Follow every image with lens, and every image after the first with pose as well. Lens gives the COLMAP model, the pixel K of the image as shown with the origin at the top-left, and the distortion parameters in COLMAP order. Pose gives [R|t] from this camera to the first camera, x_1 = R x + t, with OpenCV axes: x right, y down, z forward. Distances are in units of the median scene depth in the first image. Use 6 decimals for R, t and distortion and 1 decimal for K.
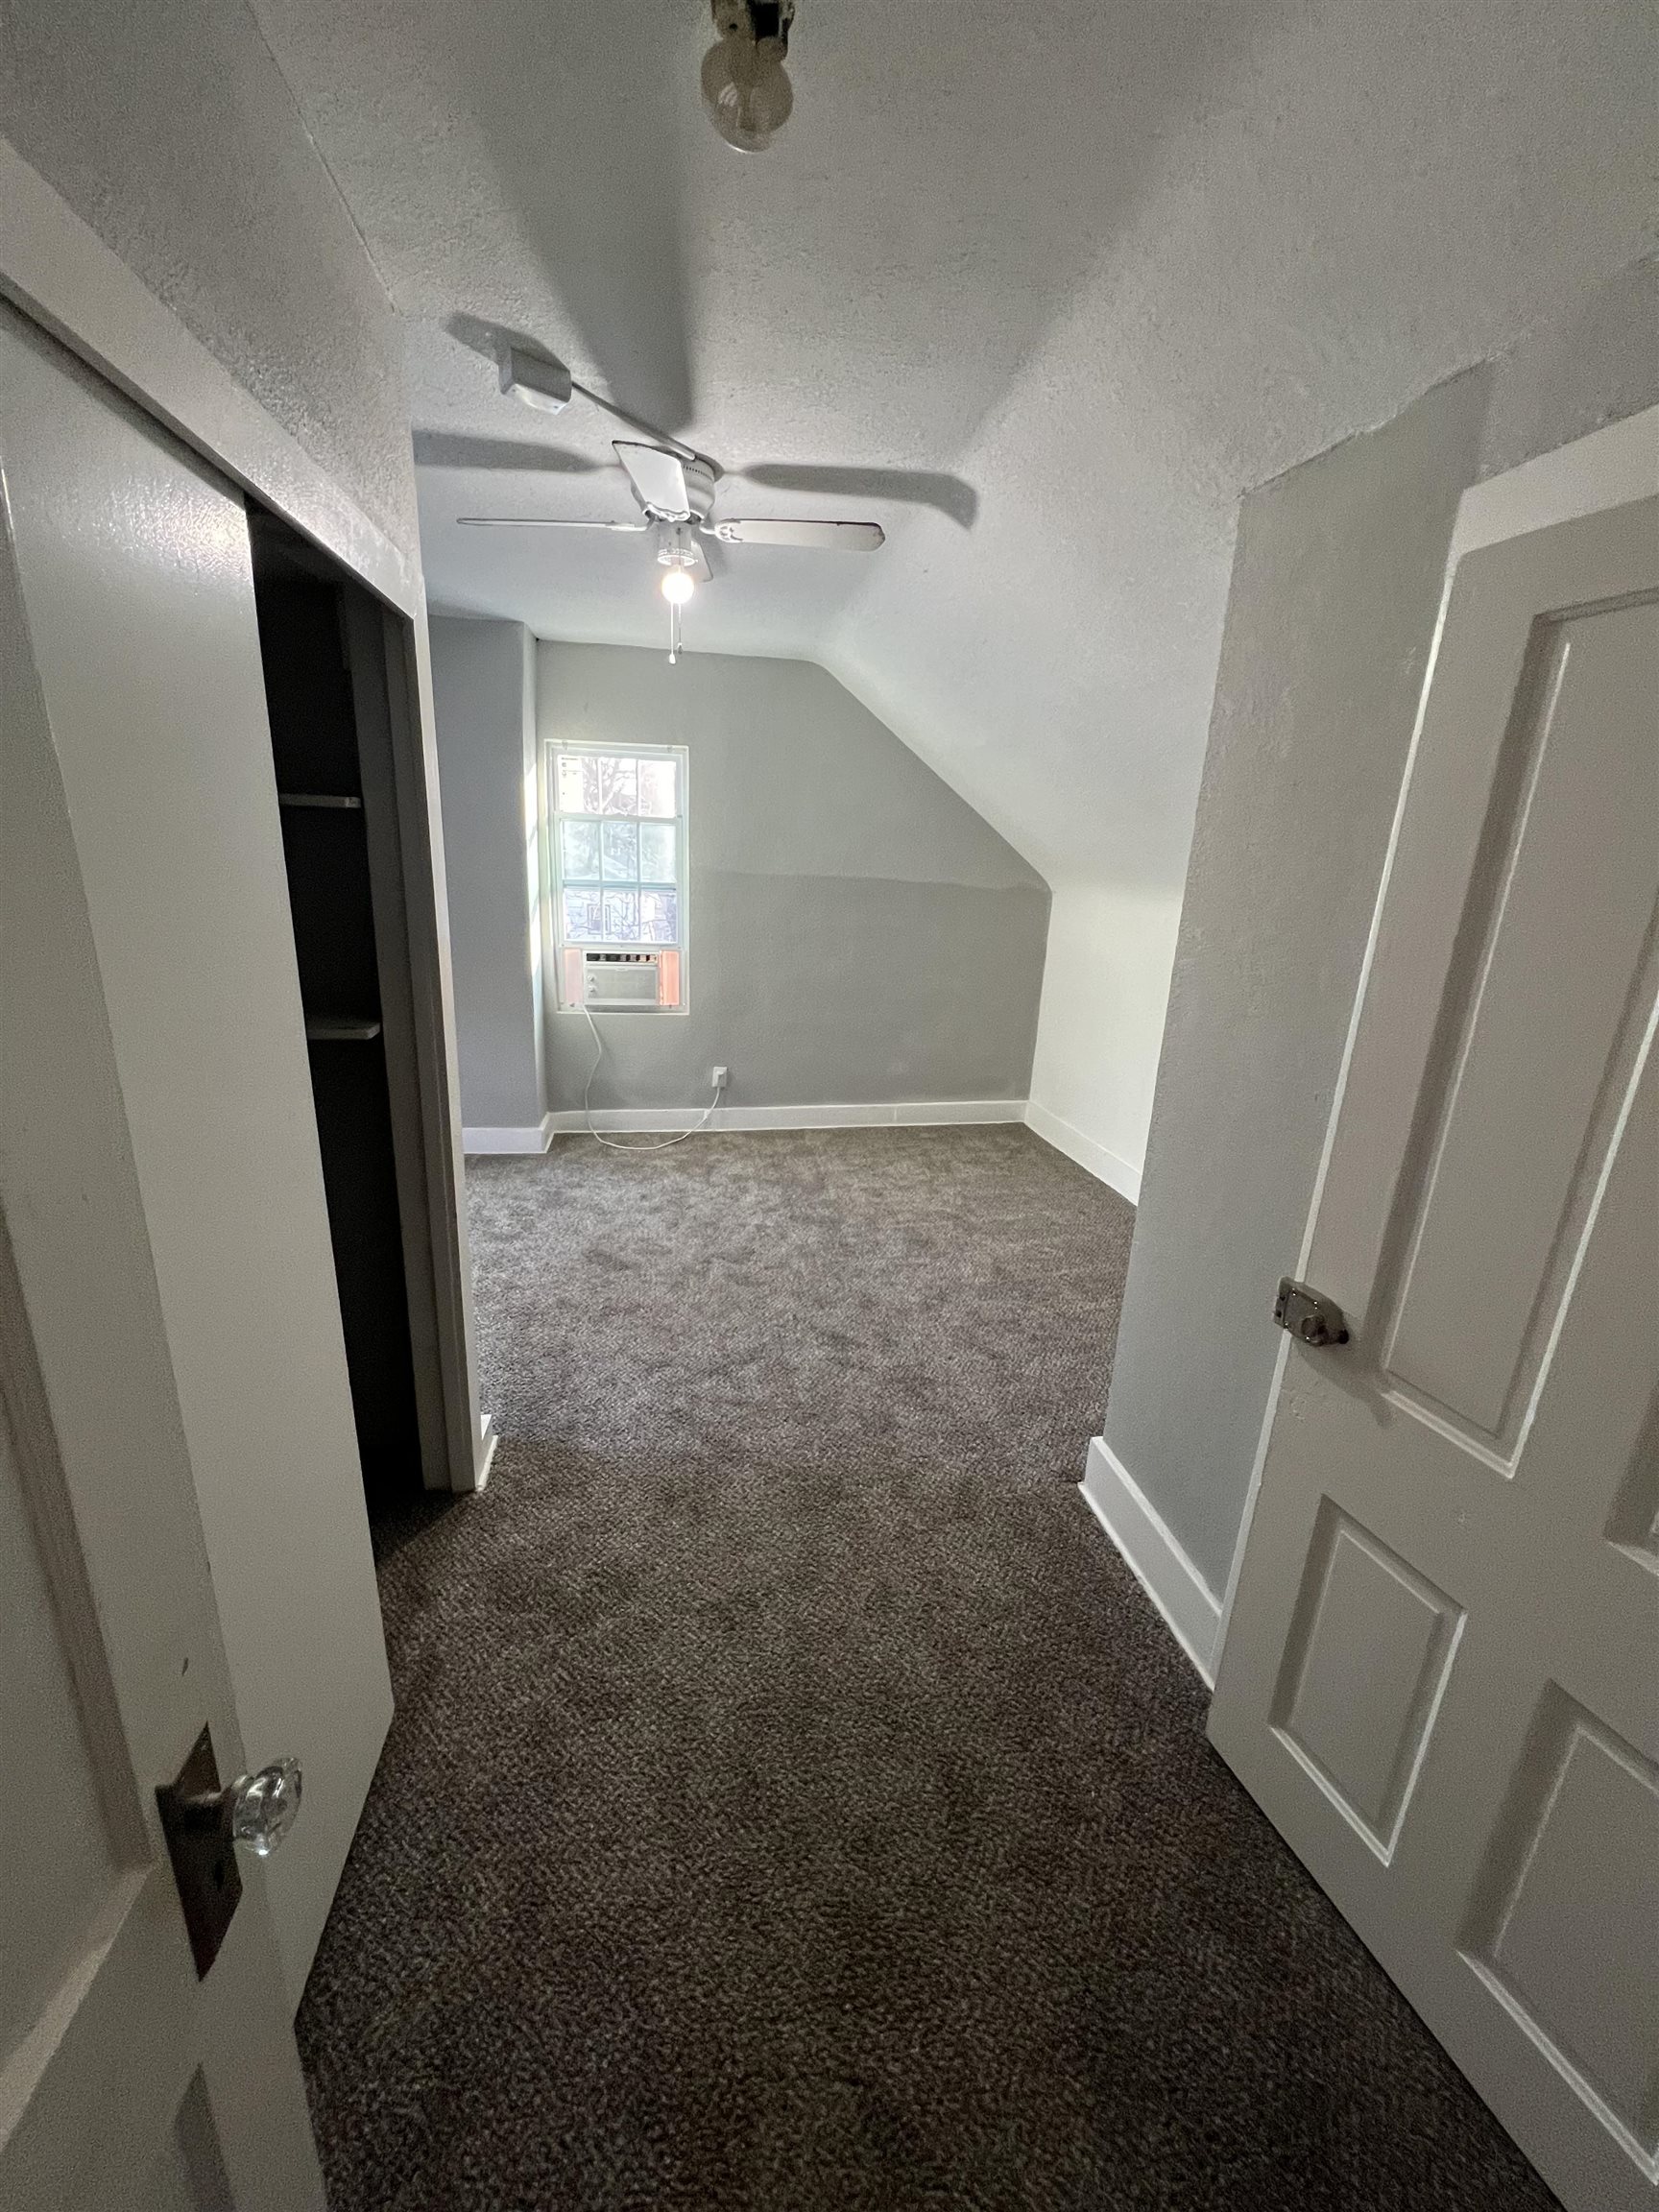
lens RADIAL K [[877.7, 0, 835.5], [0, 877.7, 1100.1], [0, 0, 1]] dist [-0.000785, 0.000182]
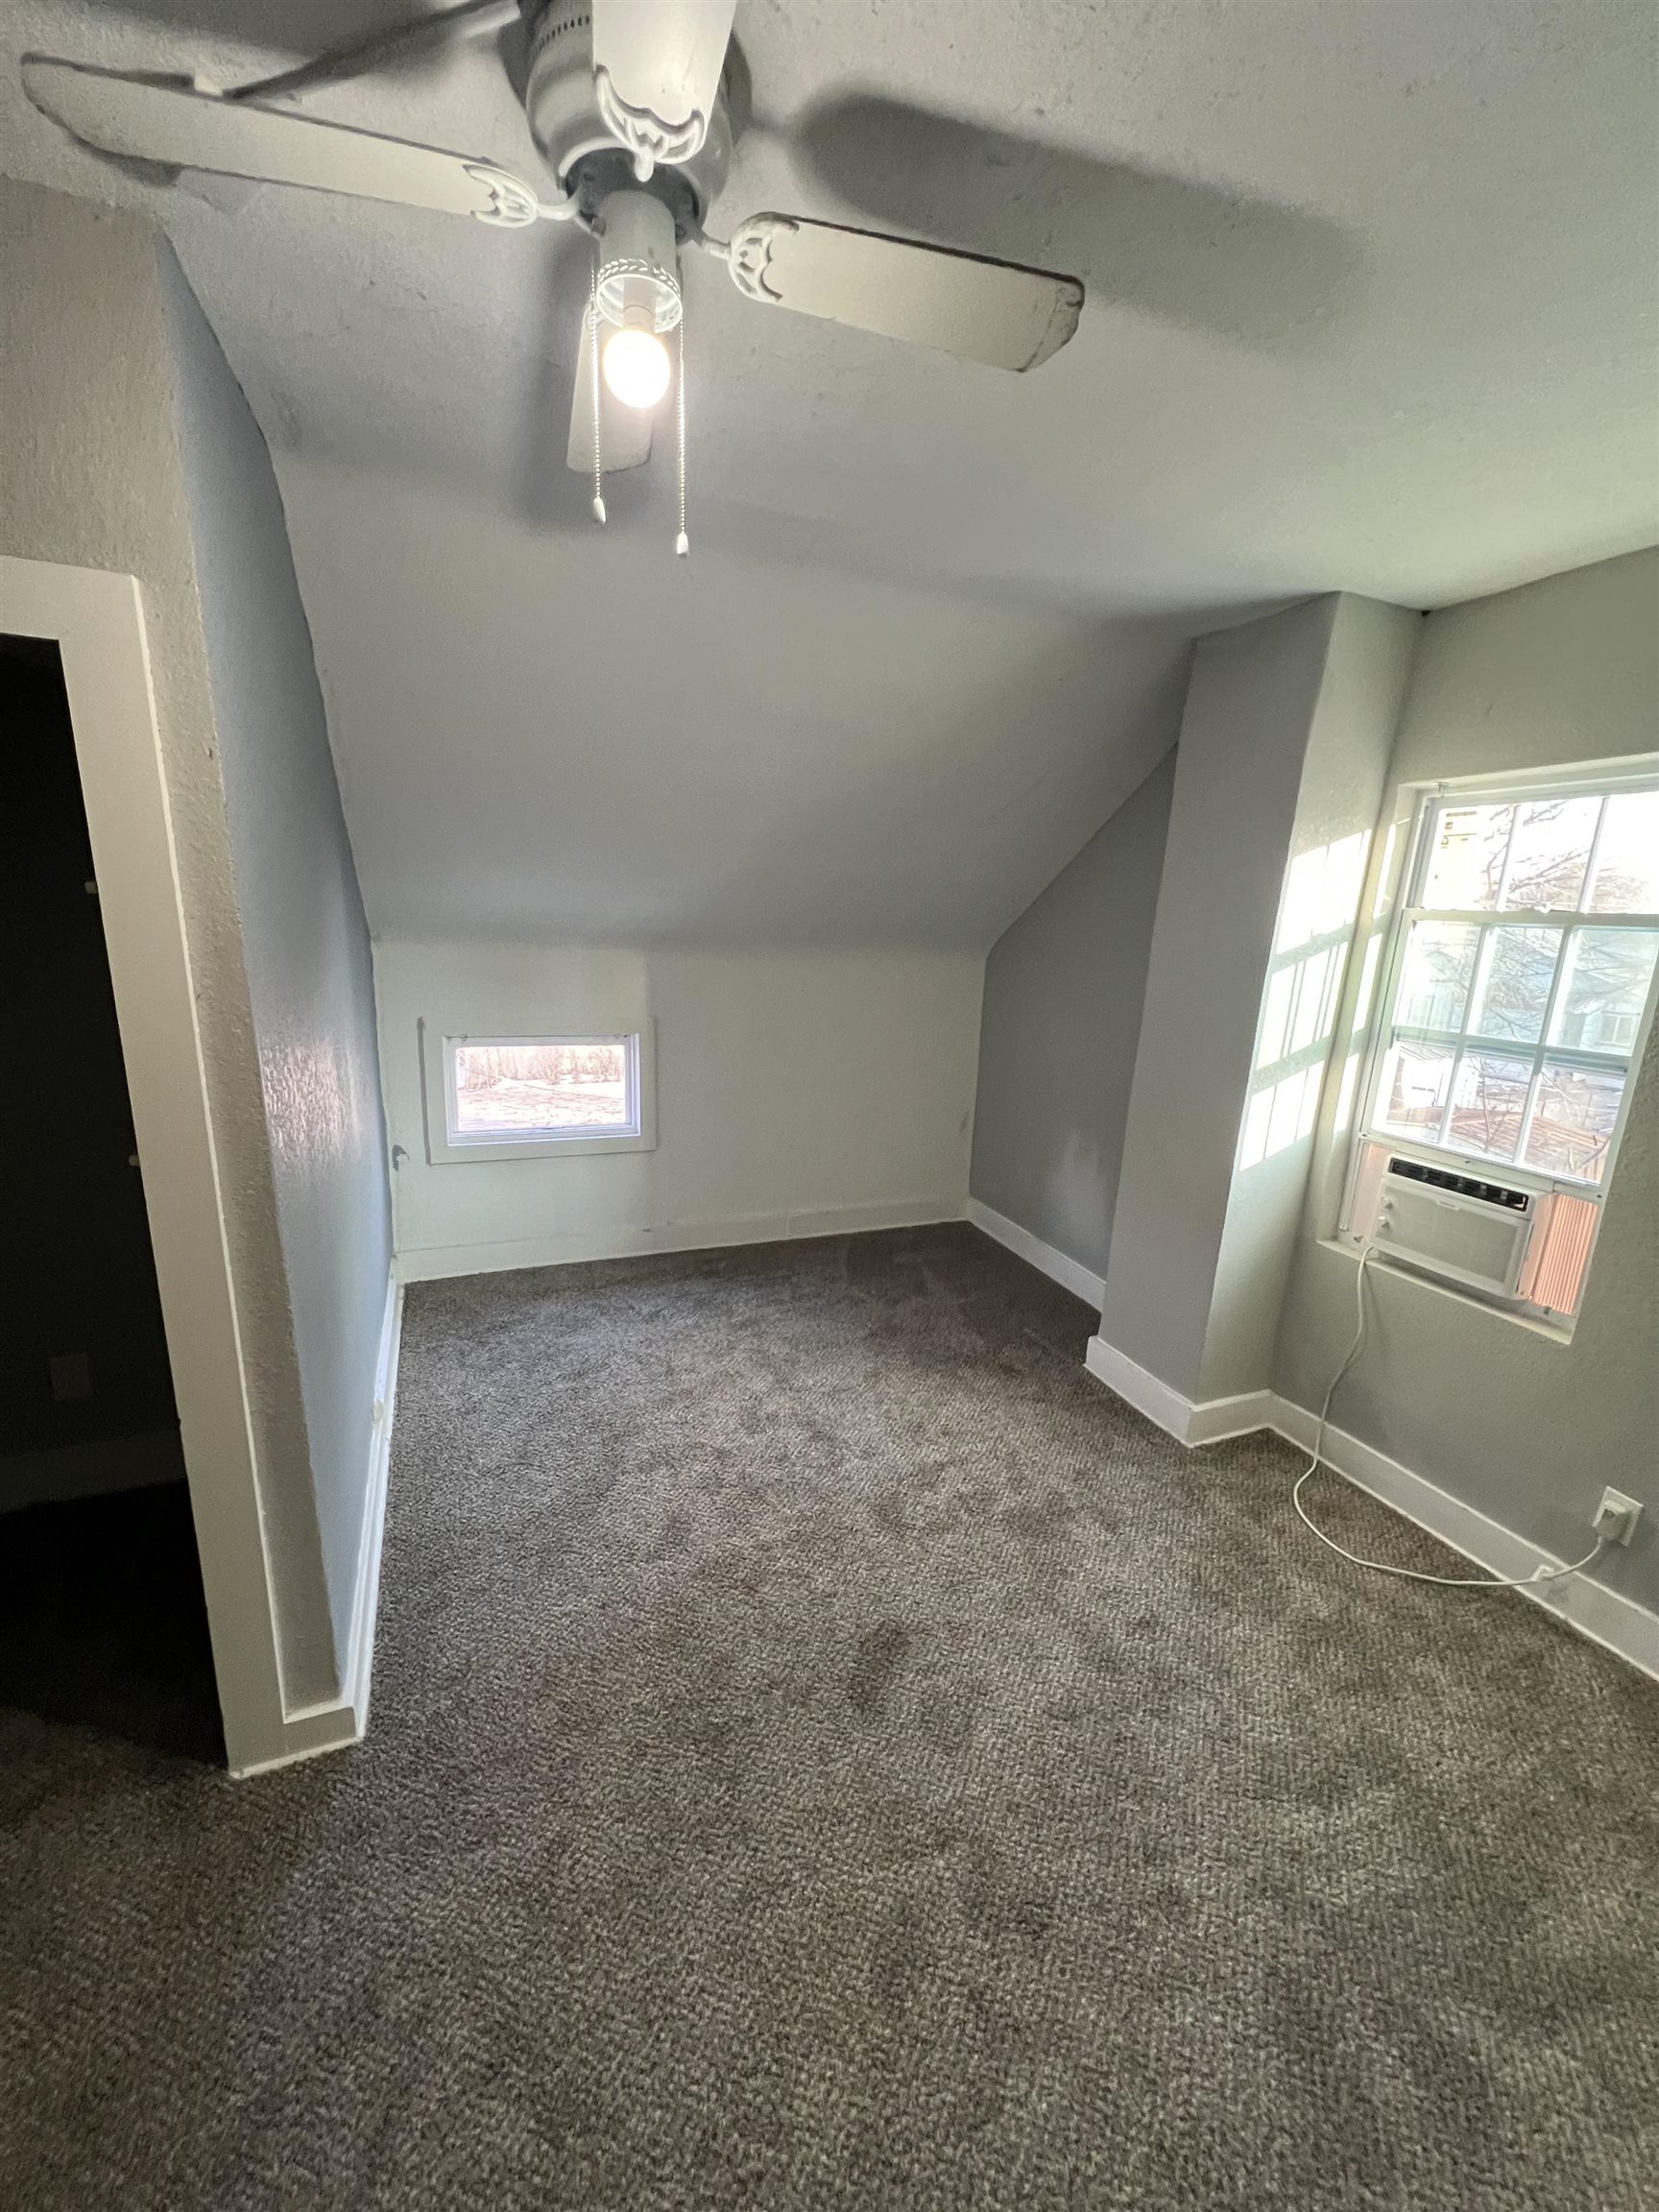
lens RADIAL K [[877.7, 0, 835.5], [0, 877.7, 1100.1], [0, 0, 1]] dist [-0.000785, 0.000182]
pose [[0.233563, 0.172242, -0.956964, 0.165520], [-0.294614, 0.950457, 0.099165, -0.165053], [0.926634, 0.258774, 0.272737, 0.557614]]
